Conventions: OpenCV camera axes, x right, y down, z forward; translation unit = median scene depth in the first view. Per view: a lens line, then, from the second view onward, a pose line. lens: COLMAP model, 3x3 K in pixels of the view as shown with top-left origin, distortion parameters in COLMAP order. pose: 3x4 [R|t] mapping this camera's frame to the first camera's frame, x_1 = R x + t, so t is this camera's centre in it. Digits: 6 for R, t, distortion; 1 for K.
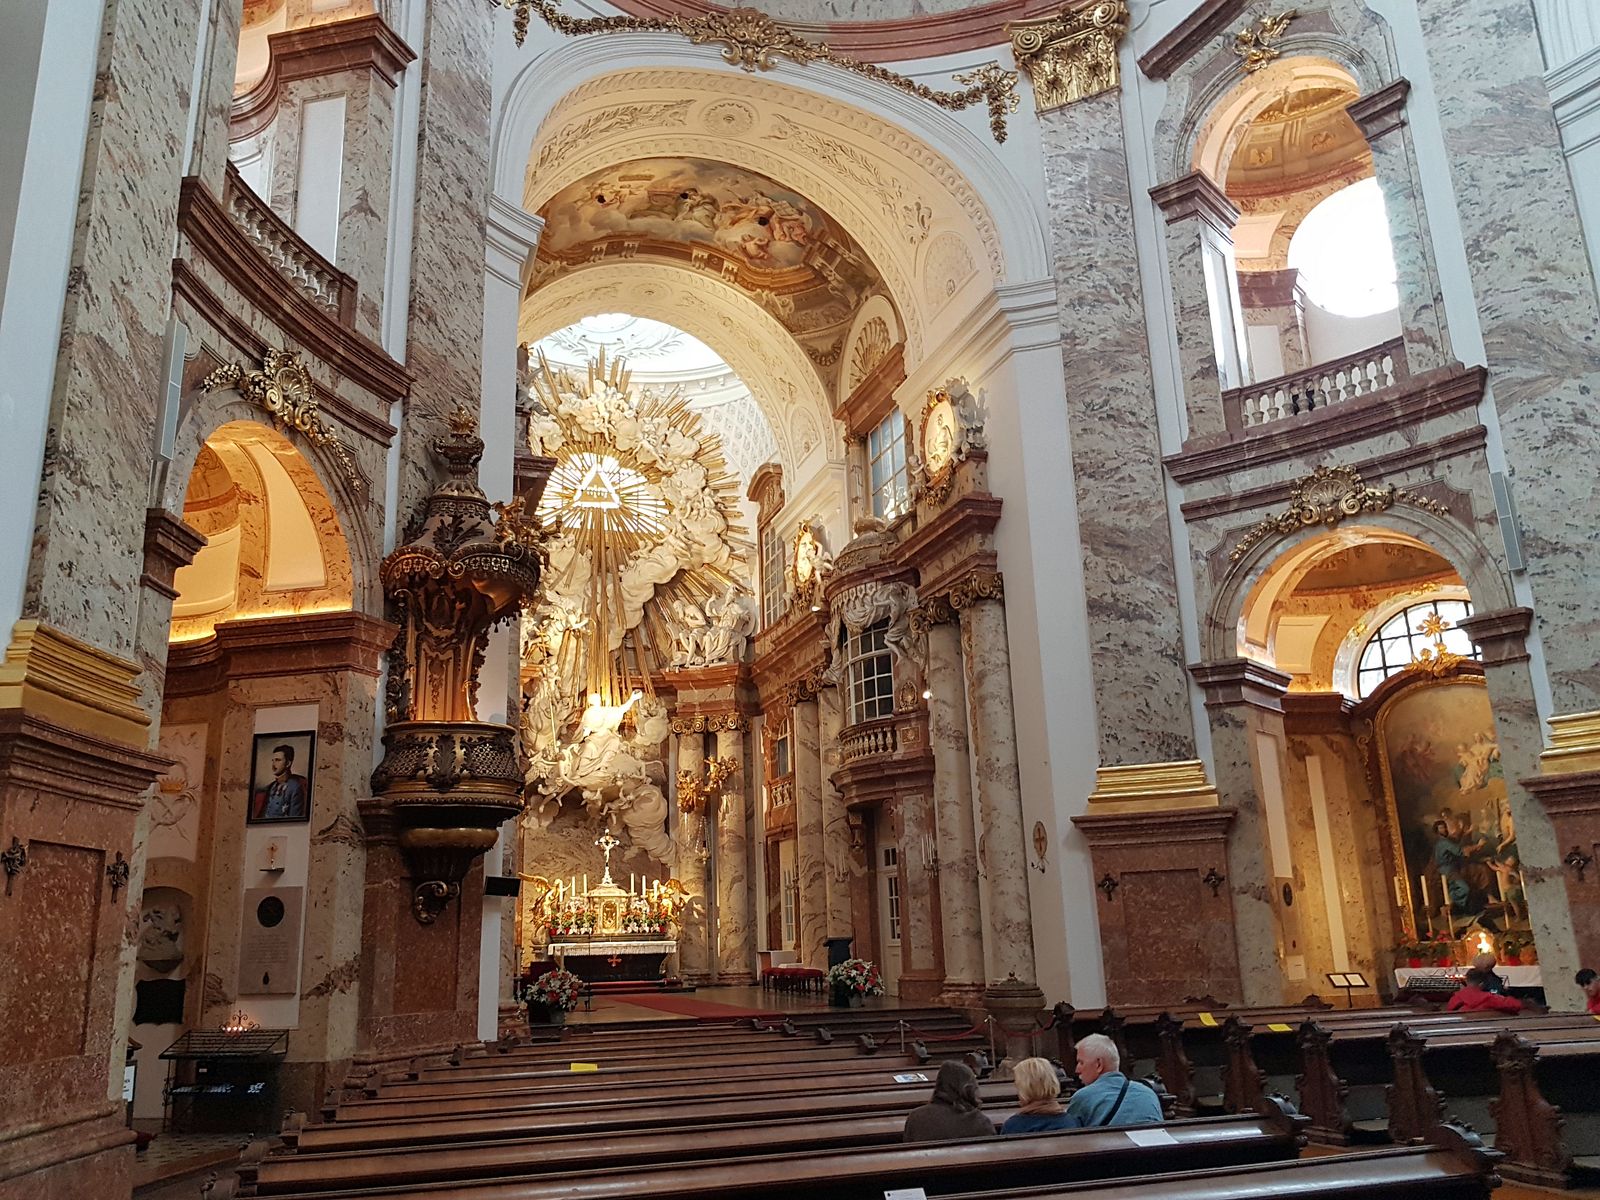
lens RADIAL K [[1220.7, 0, 783.1], [0, 1220.7, 617.5], [0, 0, 1]] dist [0.037906, 0.002332]
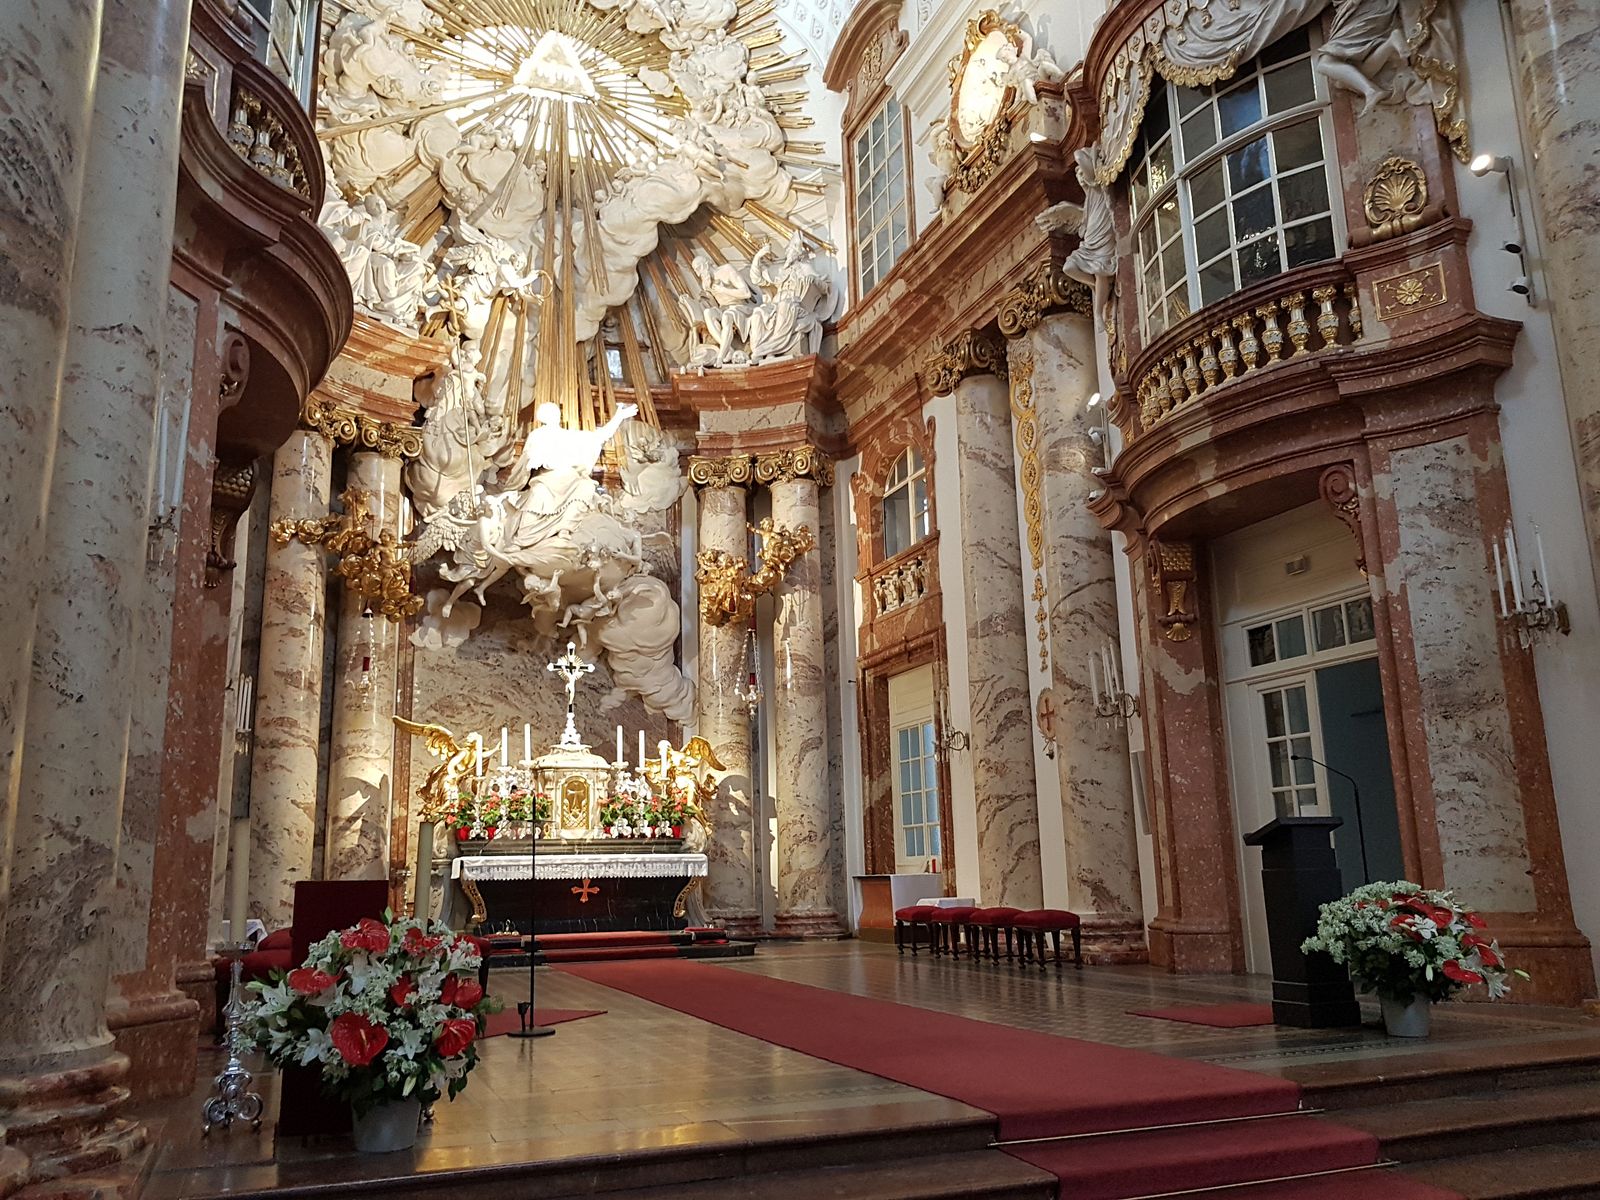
lens RADIAL K [[1199.0, 0, 800.0], [0, 1199.0, 600.0], [0, 0, 1]] dist [0.005793, 0.001129]
pose [[0.998257, 0.015417, 0.056968, -0.073387], [-0.017144, 0.999404, 0.029957, 0.133307], [-0.056472, -0.030881, 0.997926, 0.468291]]
